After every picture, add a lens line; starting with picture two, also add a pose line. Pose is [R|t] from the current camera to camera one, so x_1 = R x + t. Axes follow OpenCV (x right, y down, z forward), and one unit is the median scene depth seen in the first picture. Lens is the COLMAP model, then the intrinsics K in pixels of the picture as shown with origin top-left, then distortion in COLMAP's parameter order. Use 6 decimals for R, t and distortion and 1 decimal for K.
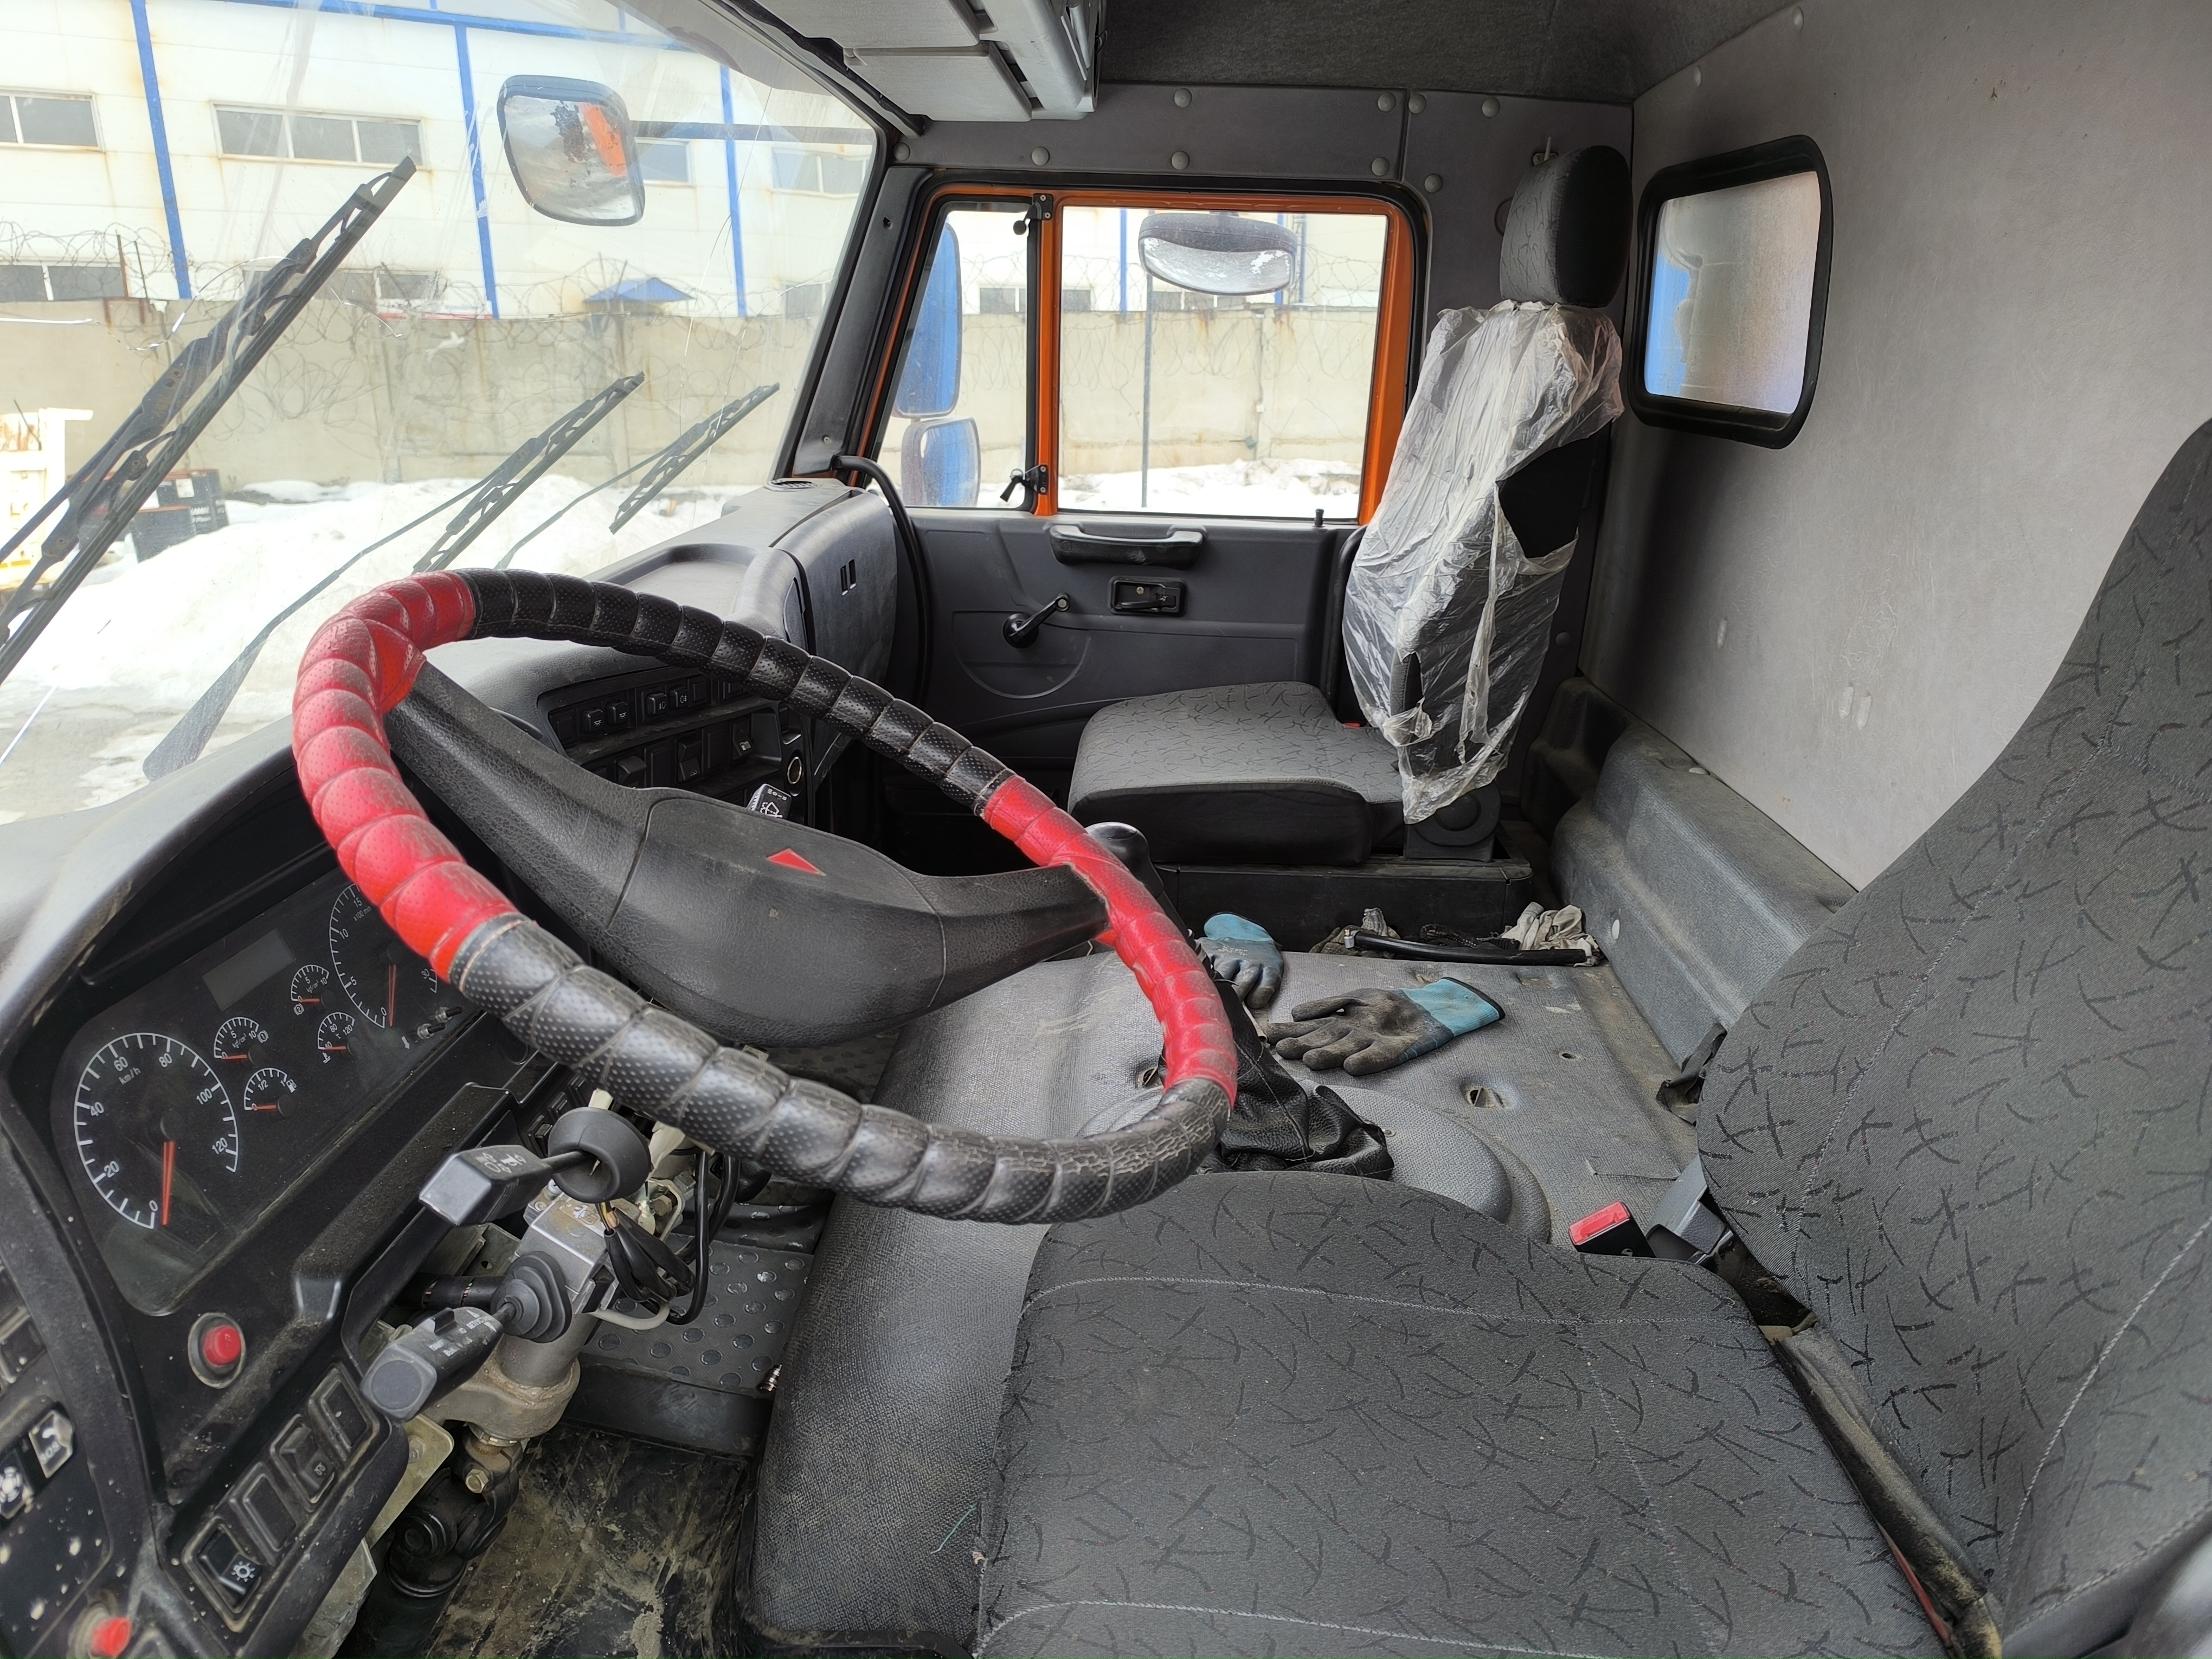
lens RADIAL K [[1508.8, 0, 1097.4], [0, 1508.8, 832.9], [0, 0, 1]] dist [0.023993, -0.028884]
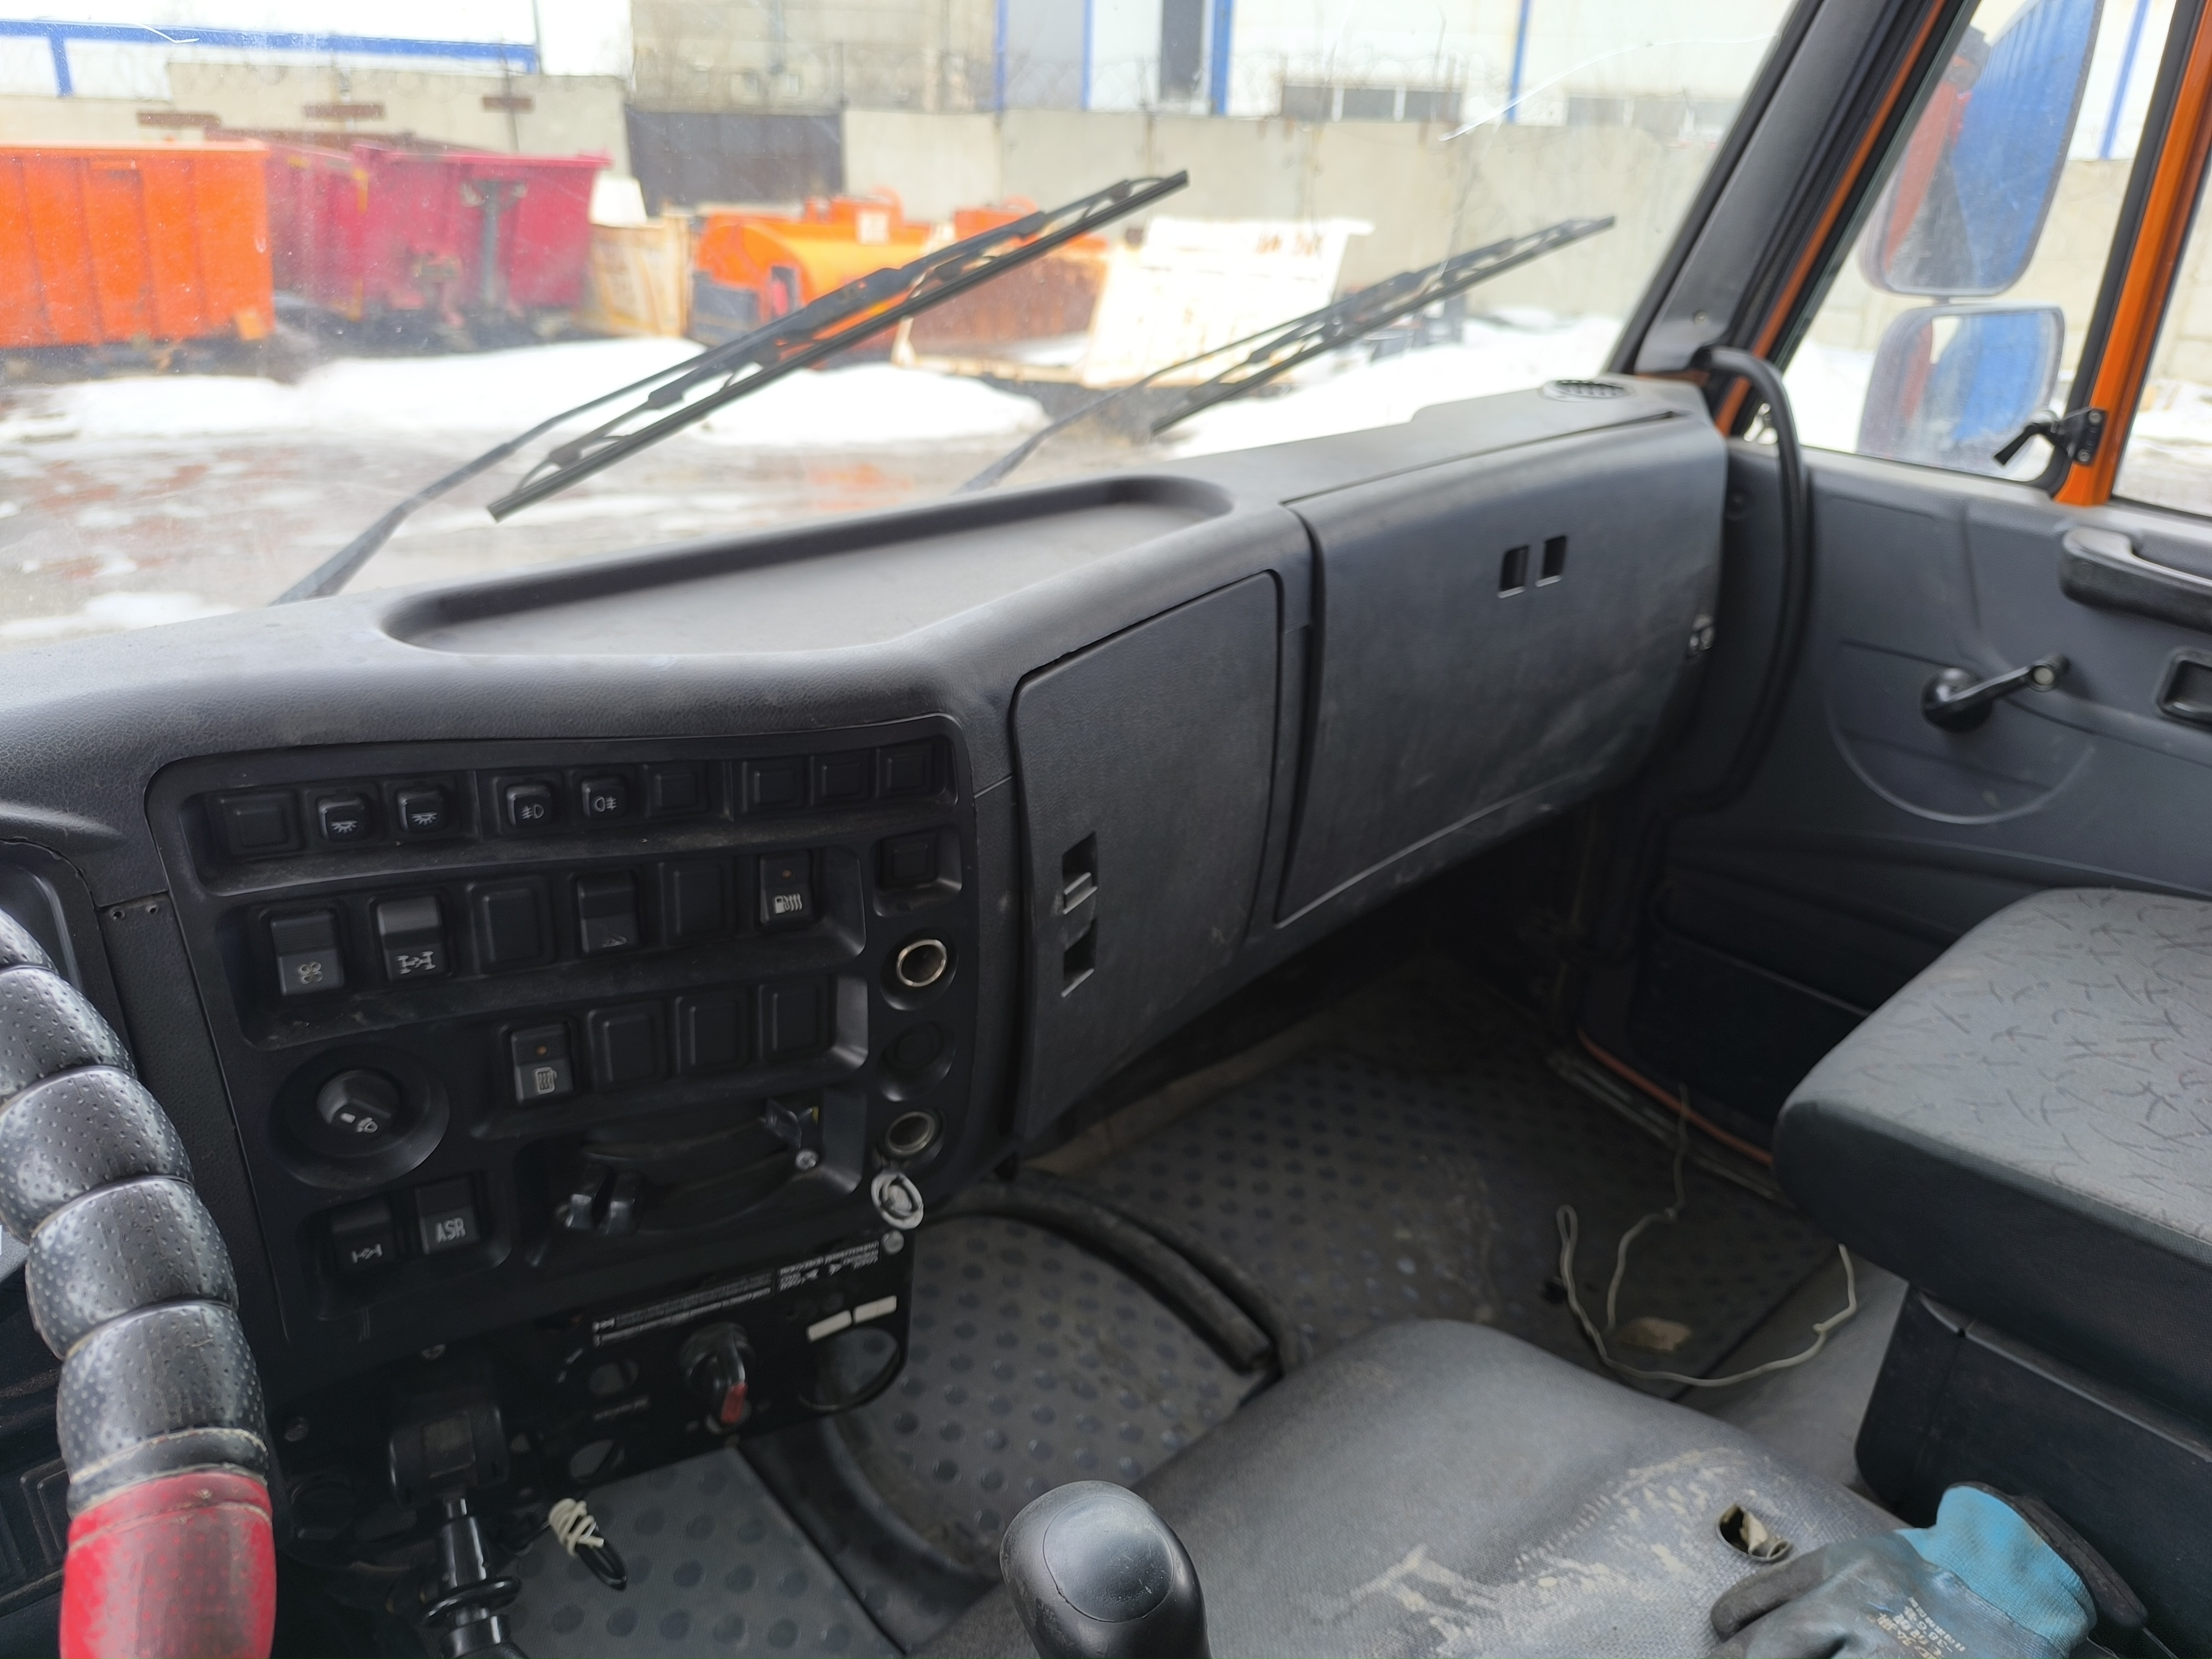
lens RADIAL K [[1508.8, 0, 1099.5], [0, 1508.8, 818.7], [0, 0, 1]] dist [0.023993, -0.028884]
pose [[0.715856, 0.306924, -0.627174, 0.087255], [-0.250942, 0.951287, 0.179112, -0.115479], [0.651596, 0.029166, 0.758005, 0.382304]]
